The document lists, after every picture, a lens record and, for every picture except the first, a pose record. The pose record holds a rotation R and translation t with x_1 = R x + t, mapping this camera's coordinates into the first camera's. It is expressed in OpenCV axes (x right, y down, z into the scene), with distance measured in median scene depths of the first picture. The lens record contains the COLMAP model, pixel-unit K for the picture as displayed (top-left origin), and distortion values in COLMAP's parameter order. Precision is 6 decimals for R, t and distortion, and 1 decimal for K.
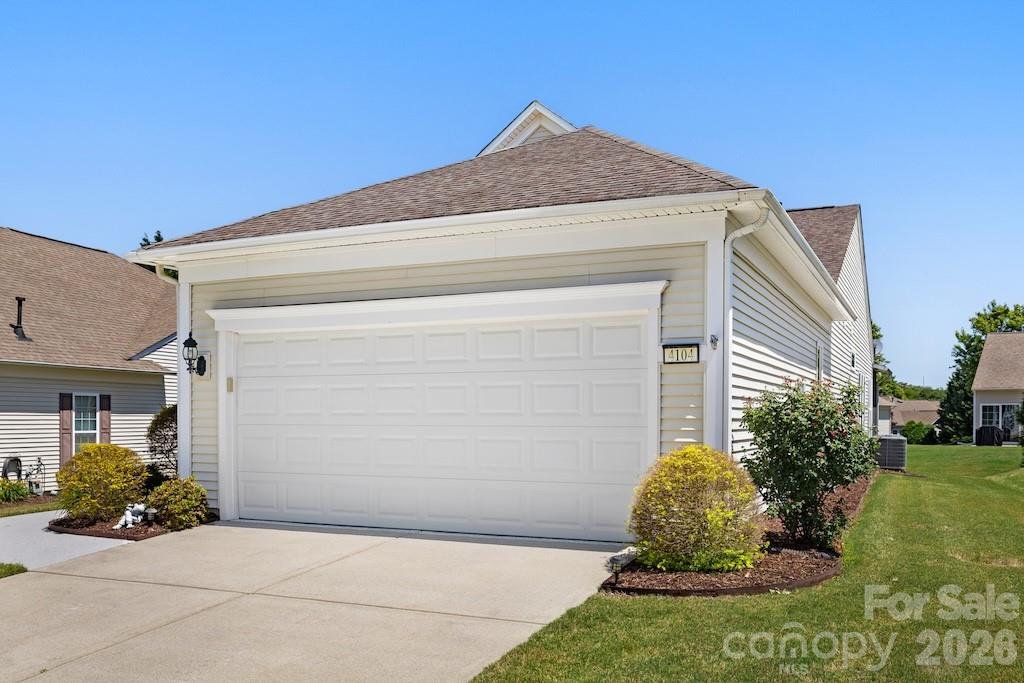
lens RADIAL K [[928.6, 0, 512.0], [0, 928.6, 341.5], [0, 0, 1]] dist [-0.002536, 0.012903]
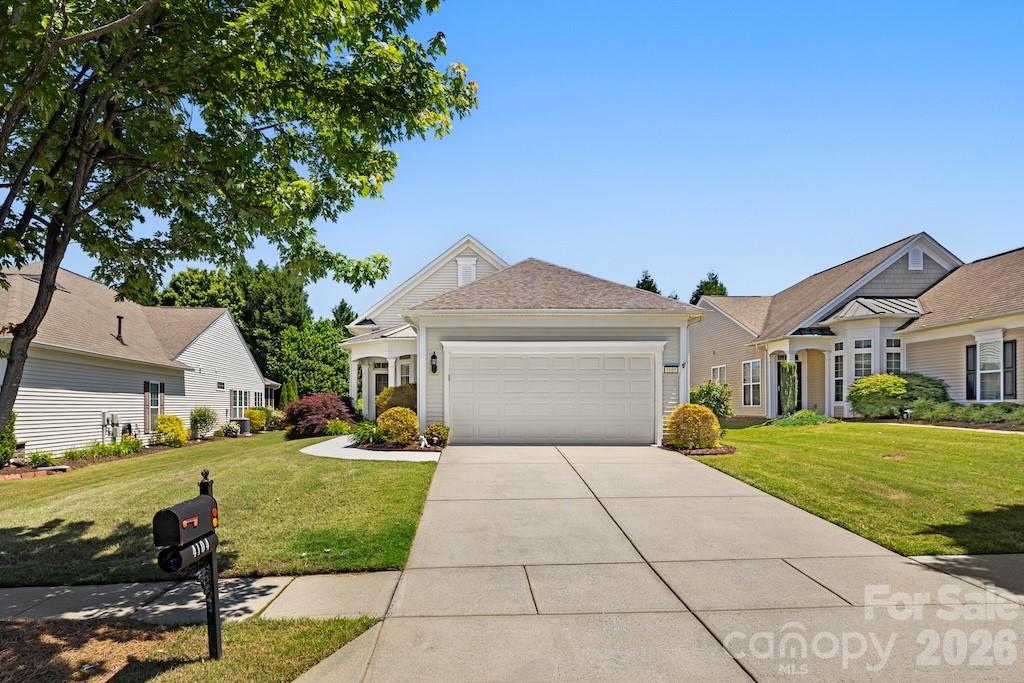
lens RADIAL K [[578.3, 0, 512.0], [0, 578.3, 341.5], [0, 0, 1]] dist [-0.001814, -0.000343]
pose [[0.896114, 0.046510, 0.441380, -0.414693], [-0.035160, 0.998808, -0.033866, 0.002512], [-0.442429, 0.014829, 0.896681, -0.118318]]
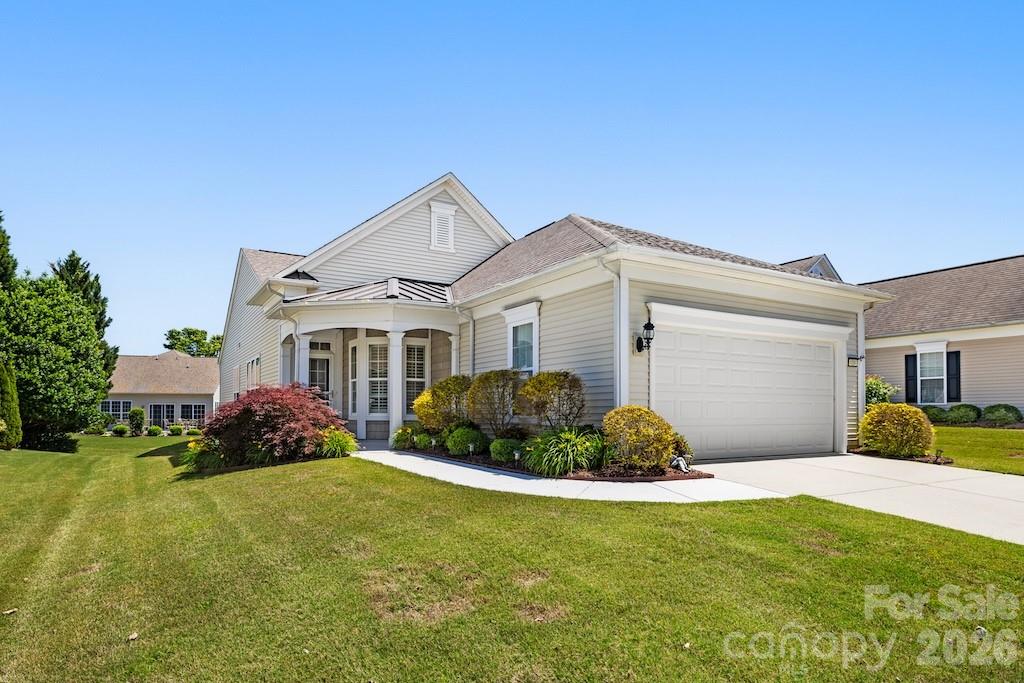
lens RADIAL K [[583.6, 0, 512.0], [0, 583.6, 341.5], [0, 0, 1]] dist [0.000574, -0.000096]
pose [[0.562374, 0.096830, 0.821194, -0.613954], [-0.068559, 0.995161, -0.070392, 0.051007], [-0.824036, -0.016714, 0.566291, 0.386007]]
